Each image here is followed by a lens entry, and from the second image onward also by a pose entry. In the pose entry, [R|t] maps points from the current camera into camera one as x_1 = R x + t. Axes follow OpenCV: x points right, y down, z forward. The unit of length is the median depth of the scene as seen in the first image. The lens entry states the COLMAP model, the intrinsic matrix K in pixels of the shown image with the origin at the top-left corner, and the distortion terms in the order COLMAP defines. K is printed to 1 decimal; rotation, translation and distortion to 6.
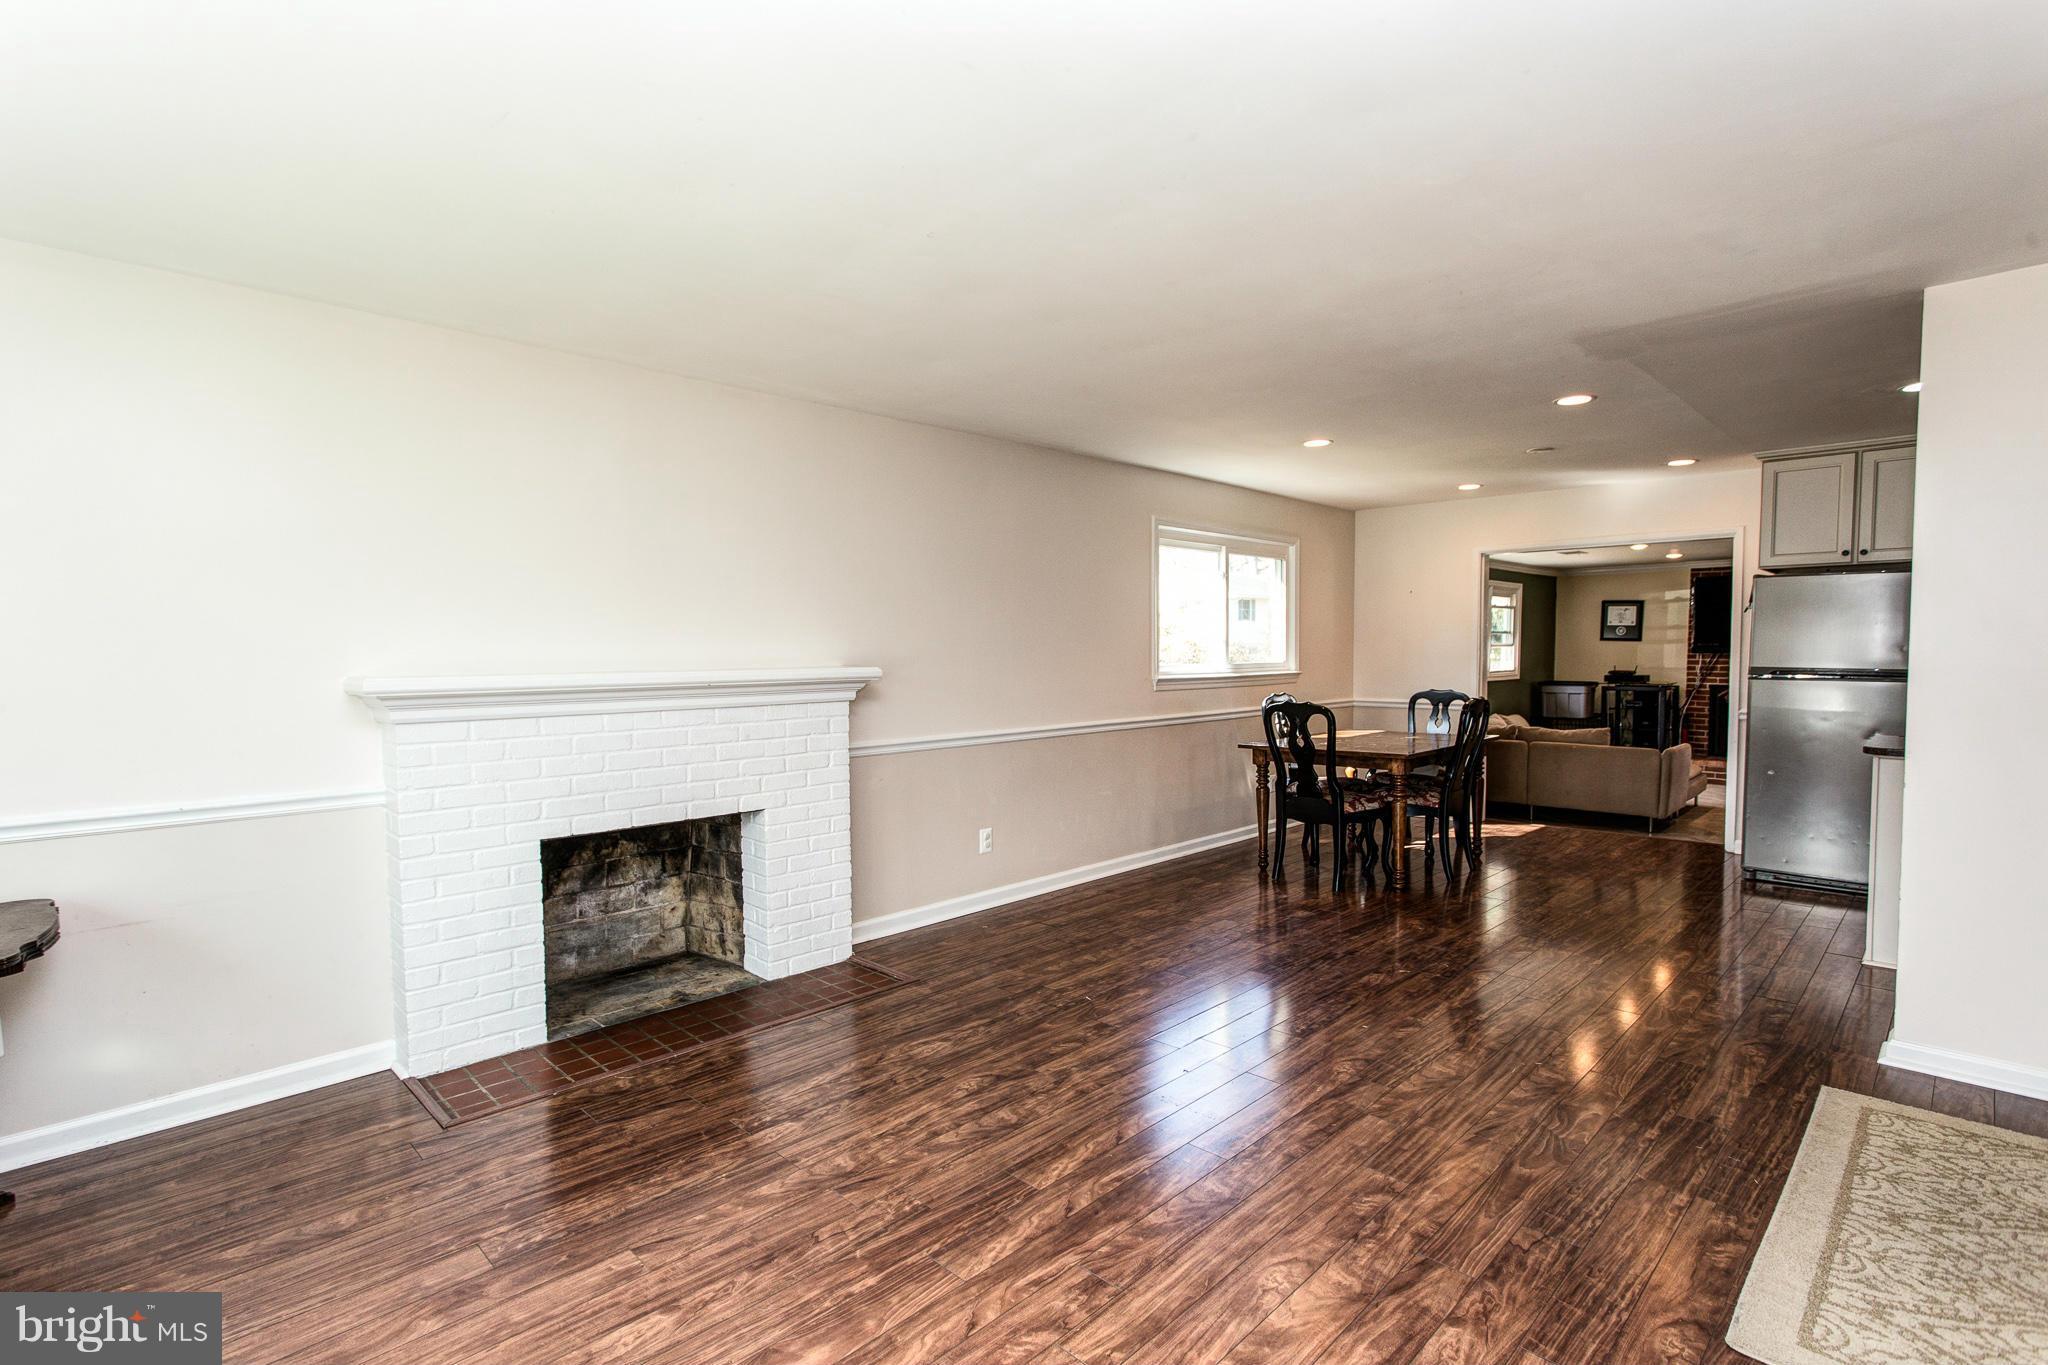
lens RADIAL K [[964.2, 0, 1014.7], [0, 964.2, 694.9], [0, 0, 1]] dist [-0.000236, 0.000822]
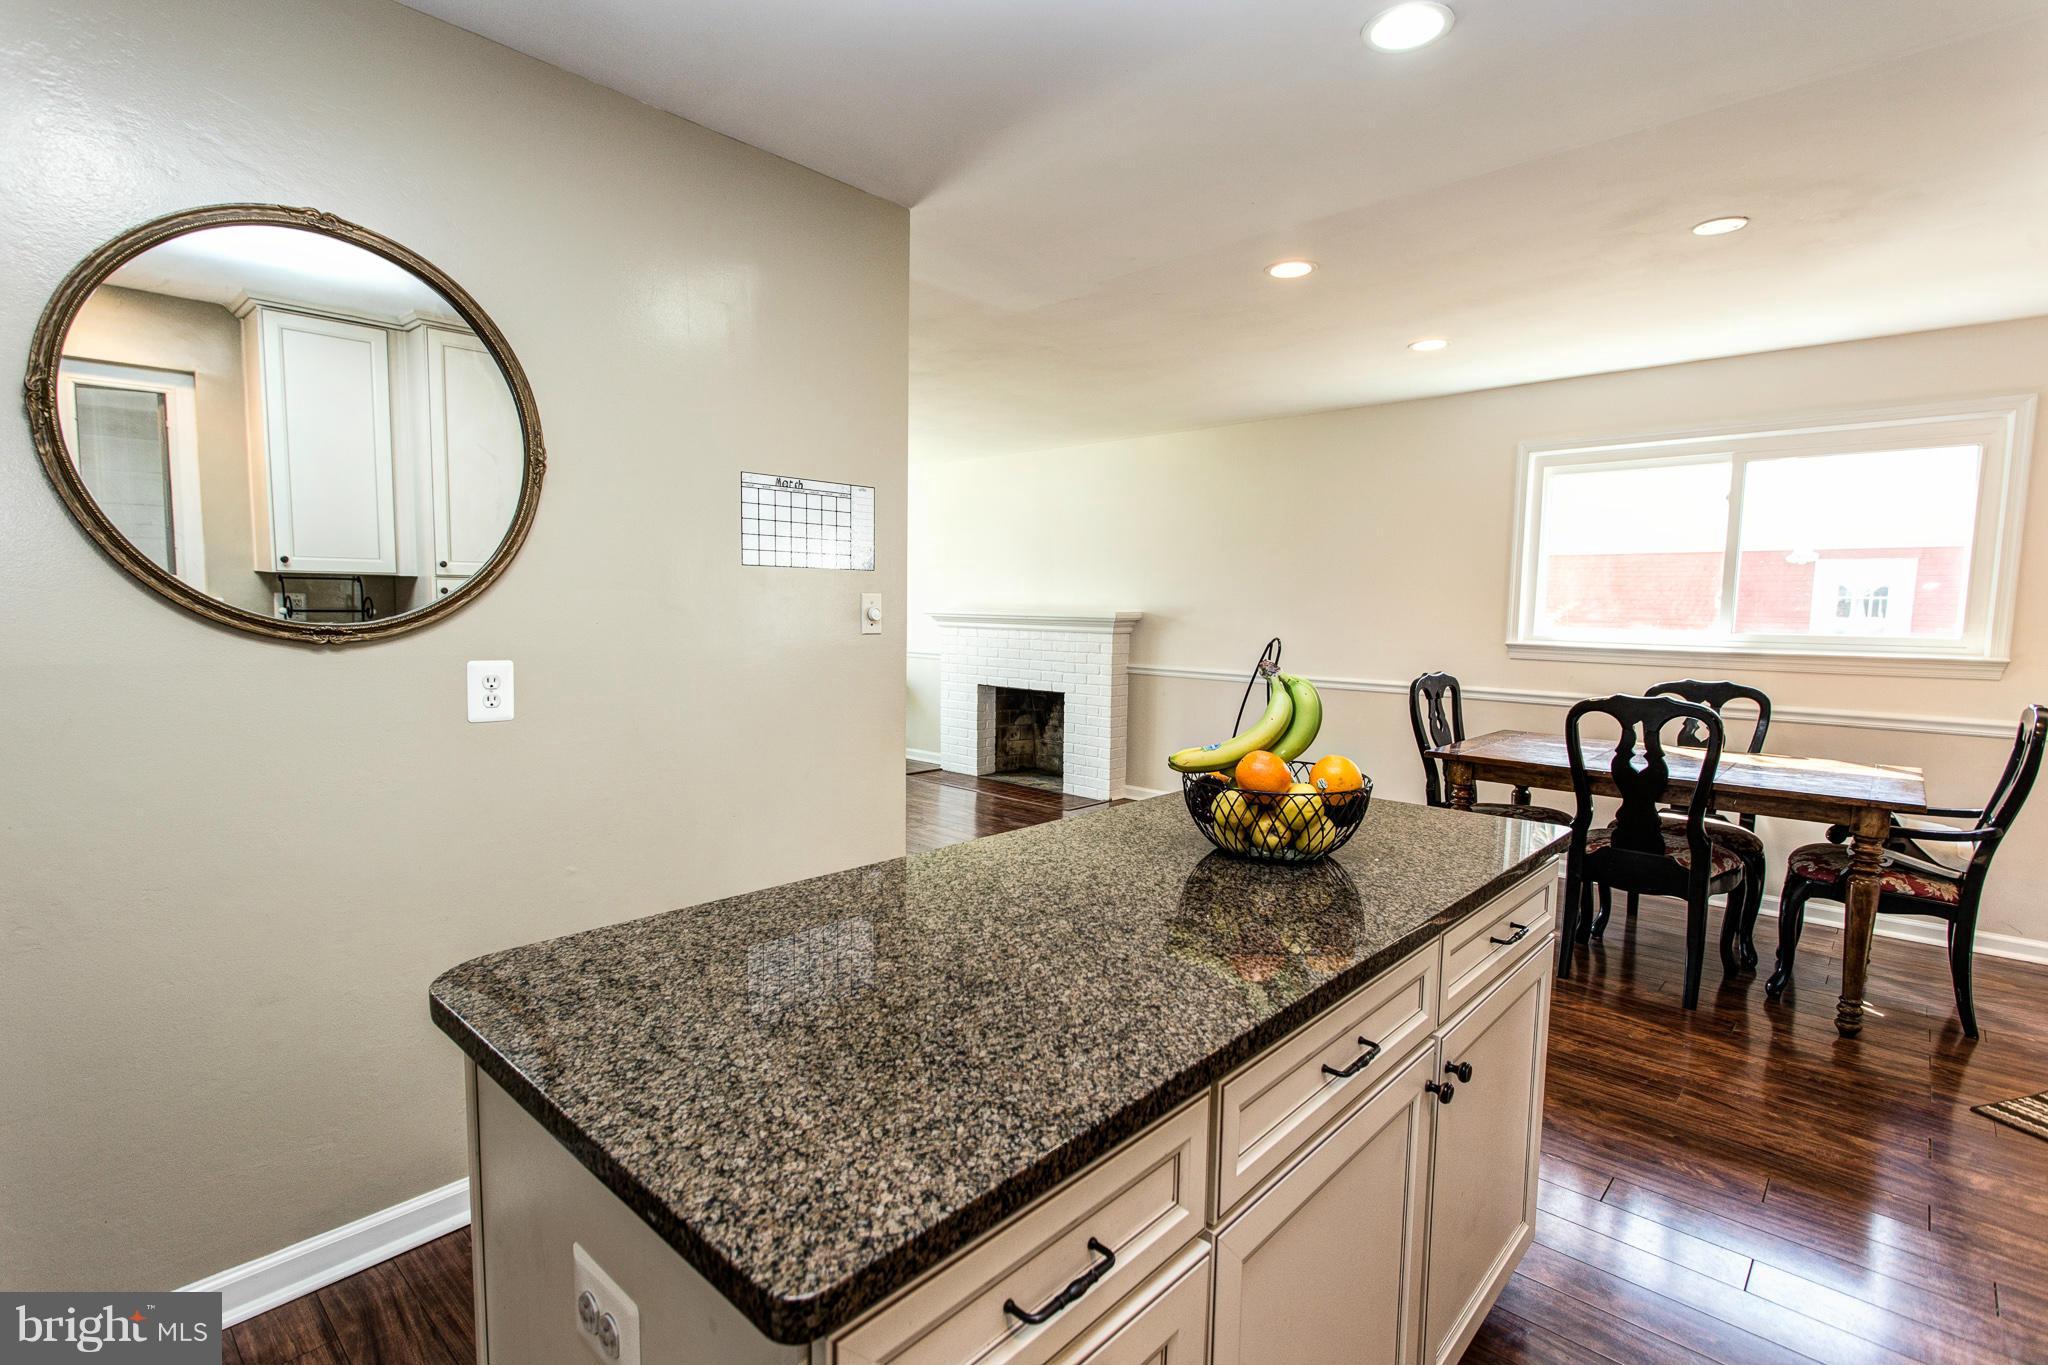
lens RADIAL K [[964.2, 0, 1014.7], [0, 964.2, 694.9], [0, 0, 1]] dist [-0.000236, 0.000822]
pose [[0.030615, 0.104610, -0.994042, 1.610934], [-0.061708, 0.992809, 0.102580, -0.054130], [0.997625, 0.058200, 0.036850, 0.944004]]
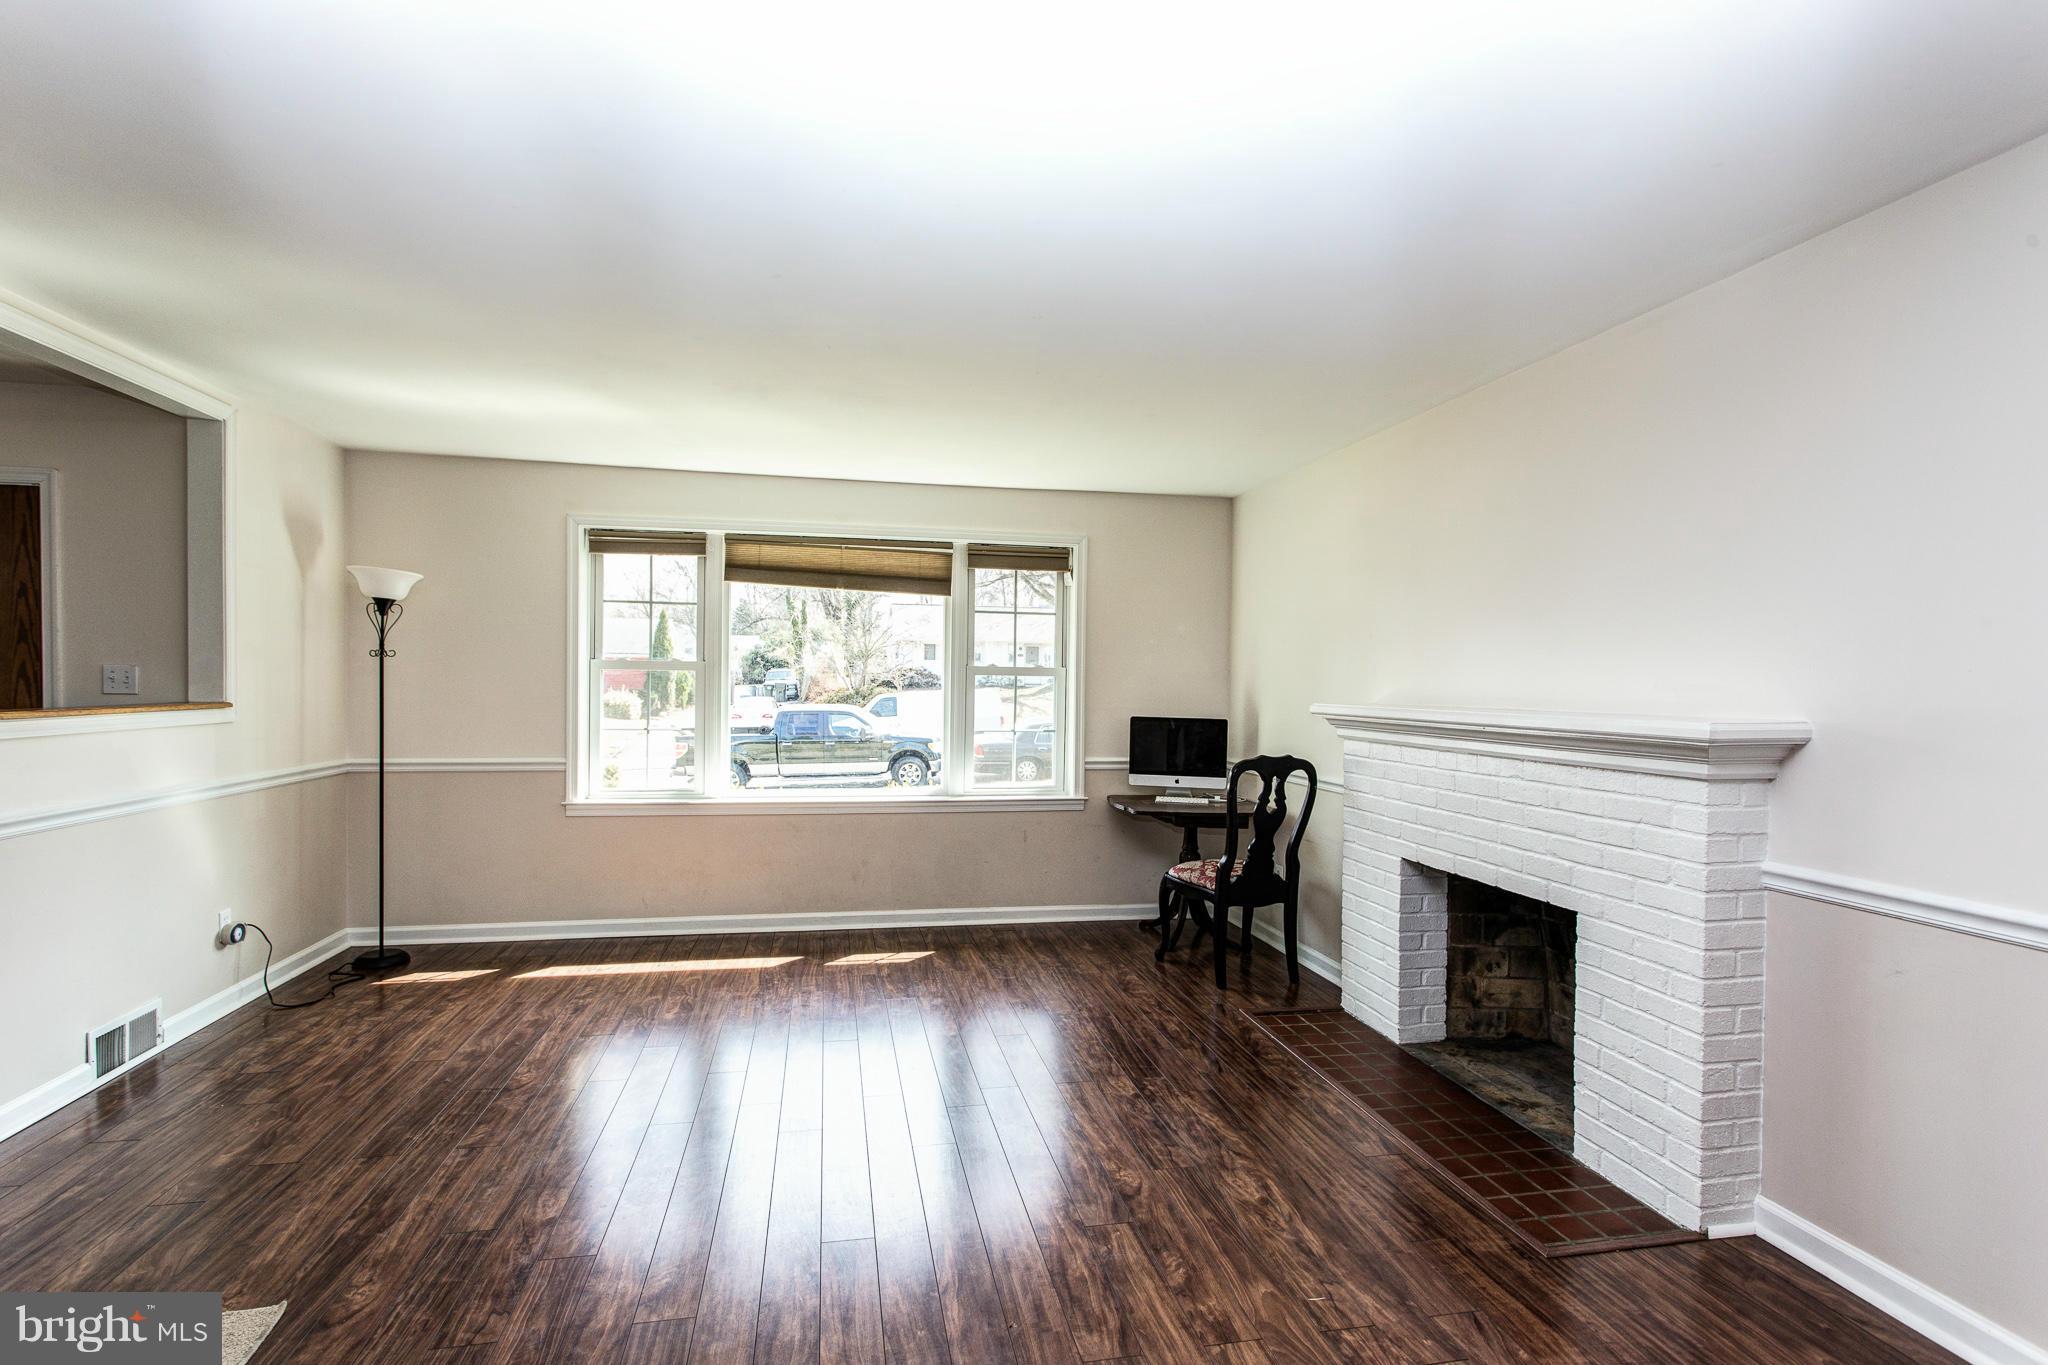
lens RADIAL K [[964.2, 0, 1014.7], [0, 964.2, 694.9], [0, 0, 1]] dist [-0.000236, 0.000822]
pose [[-0.552874, 0.012019, -0.833178, 0.620729], [-0.045488, 0.997970, 0.044581, -0.058986], [0.832022, 0.062548, -0.551205, 1.153377]]
